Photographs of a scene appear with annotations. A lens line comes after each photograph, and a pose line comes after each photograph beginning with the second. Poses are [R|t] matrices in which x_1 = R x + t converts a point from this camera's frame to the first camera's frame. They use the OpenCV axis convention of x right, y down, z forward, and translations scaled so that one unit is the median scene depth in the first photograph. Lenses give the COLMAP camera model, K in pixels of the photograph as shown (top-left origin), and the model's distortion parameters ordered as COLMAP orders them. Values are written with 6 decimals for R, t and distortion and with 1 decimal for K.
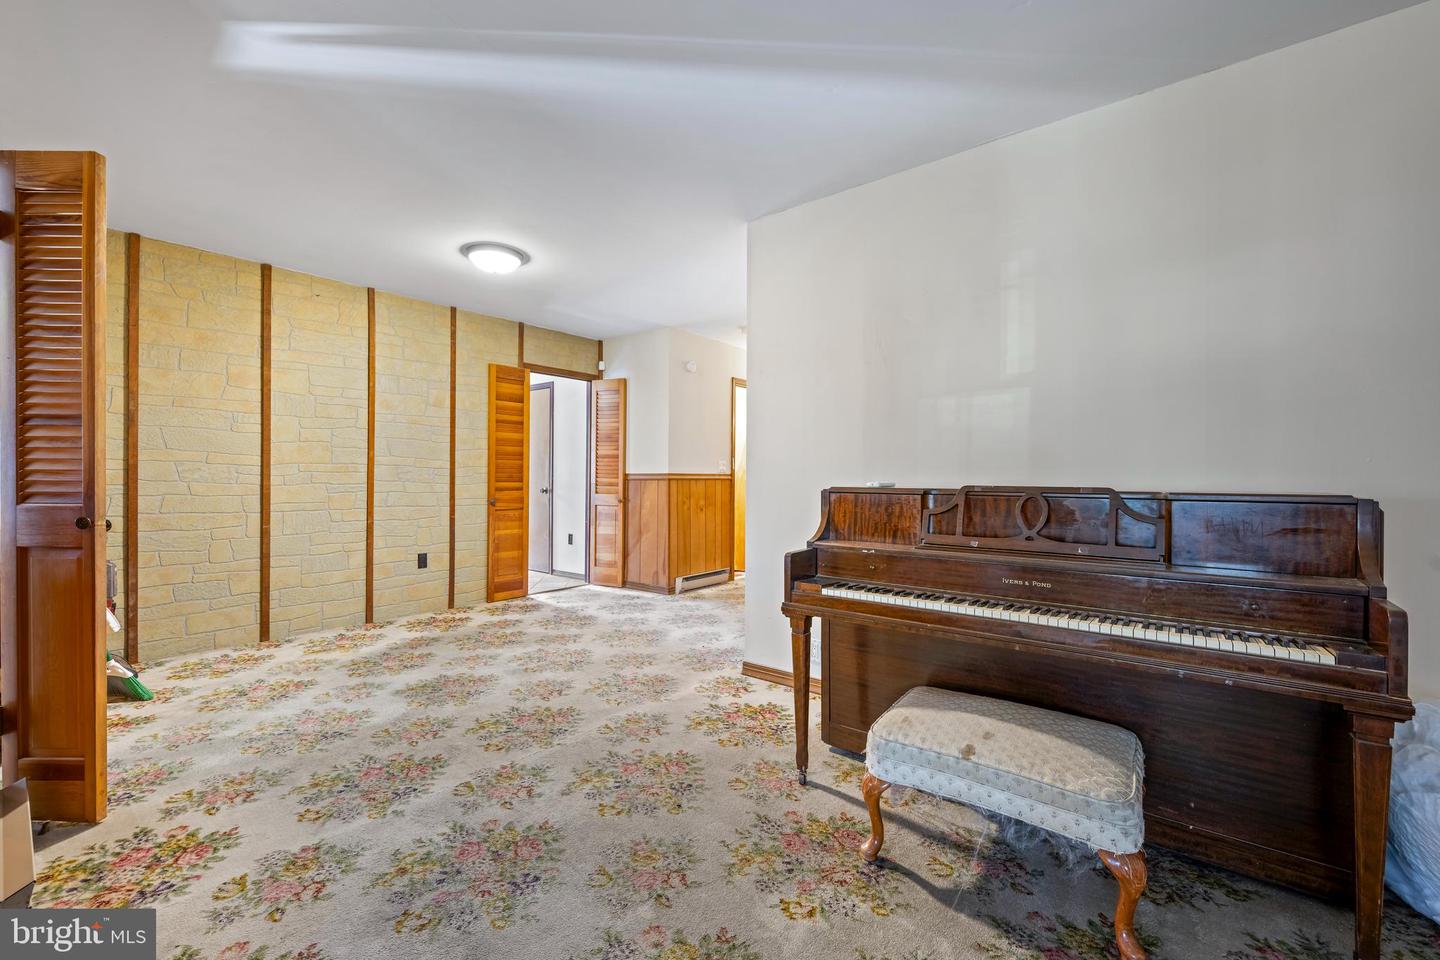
lens RADIAL K [[591.4, 0, 716.9], [0, 591.4, 477.7], [0, 0, 1]] dist [-0.004021, -0.000334]
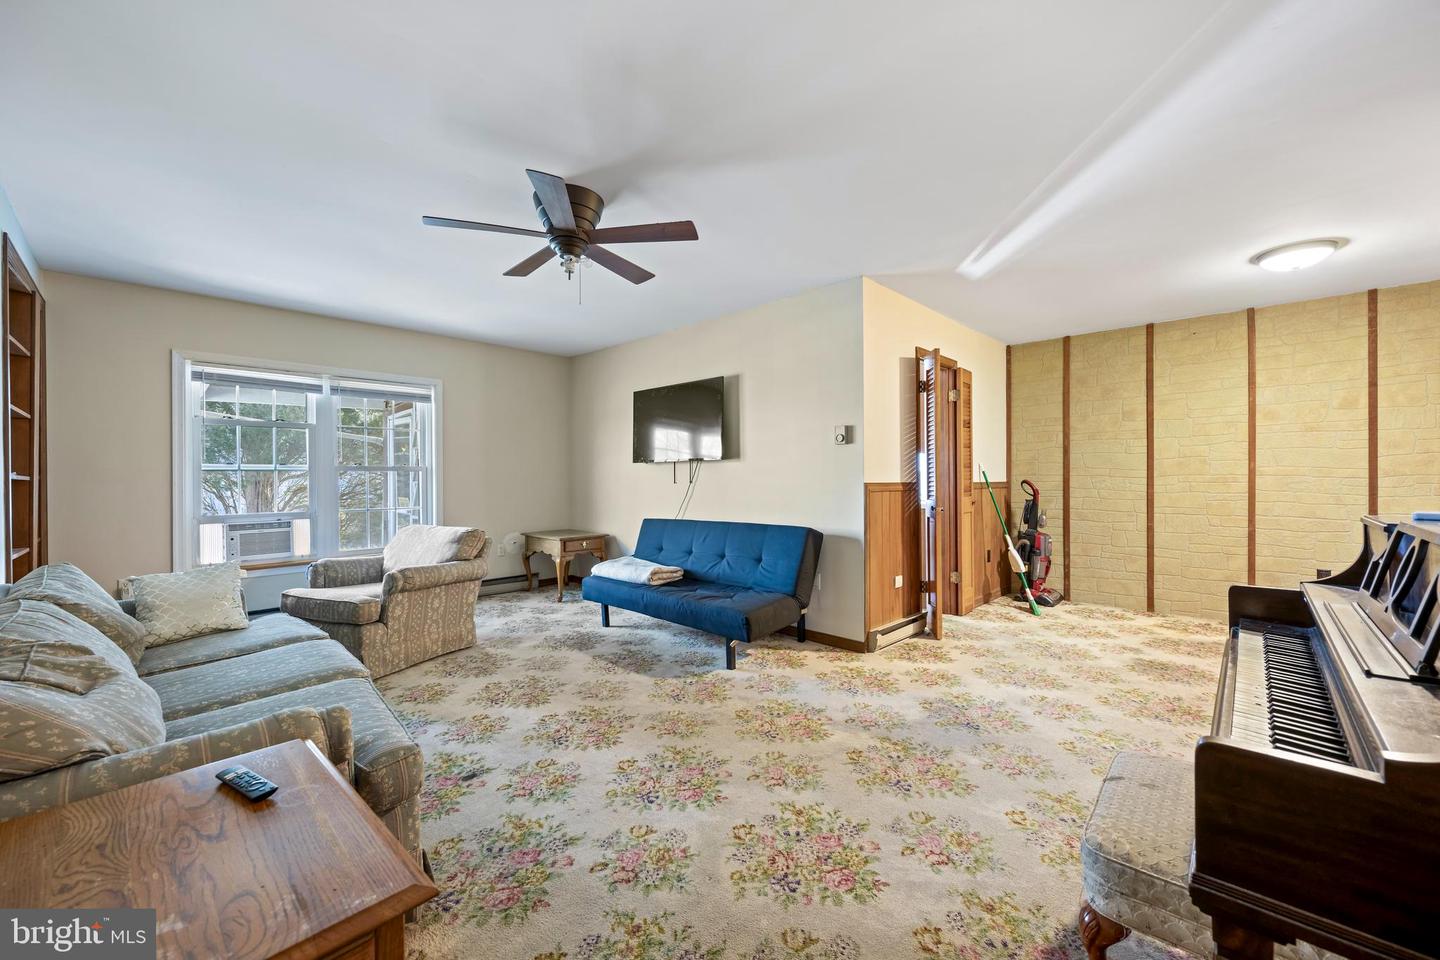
lens RADIAL K [[566.2, 0, 725.1], [0, 566.2, 477.5], [0, 0, 1]] dist [-0.002389, -0.000500]
pose [[-0.083149, -0.000835, -0.996537, 0.571095], [0.002245, 0.999997, -0.001025, -0.021669], [0.996535, -0.002322, -0.083147, 0.165154]]
